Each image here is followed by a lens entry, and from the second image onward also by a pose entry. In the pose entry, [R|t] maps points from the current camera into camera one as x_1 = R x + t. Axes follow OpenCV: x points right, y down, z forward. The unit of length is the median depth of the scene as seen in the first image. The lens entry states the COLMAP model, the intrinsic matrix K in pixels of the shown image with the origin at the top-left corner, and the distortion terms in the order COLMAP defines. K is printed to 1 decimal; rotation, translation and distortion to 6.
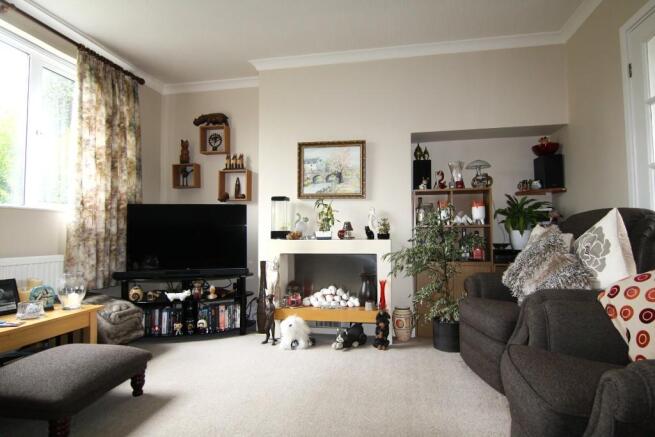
lens RADIAL K [[370.7, 0, 328.3], [0, 370.7, 219.7], [0, 0, 1]] dist [-0.007401, -0.000994]
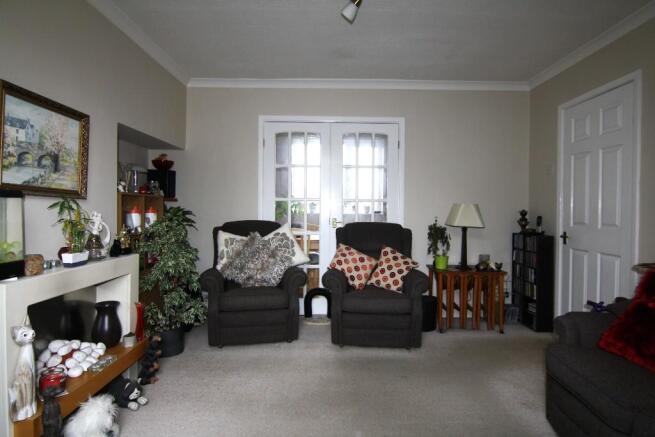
lens RADIAL K [[370.7, 0, 327.5], [0, 370.7, 216.2], [0, 0, 1]] dist [-0.007401, -0.000994]
pose [[-0.177754, -0.008533, 0.984038, -0.649653], [-0.036899, 0.999317, 0.002001, -0.042892], [-0.983383, -0.035954, -0.177947, 0.661256]]
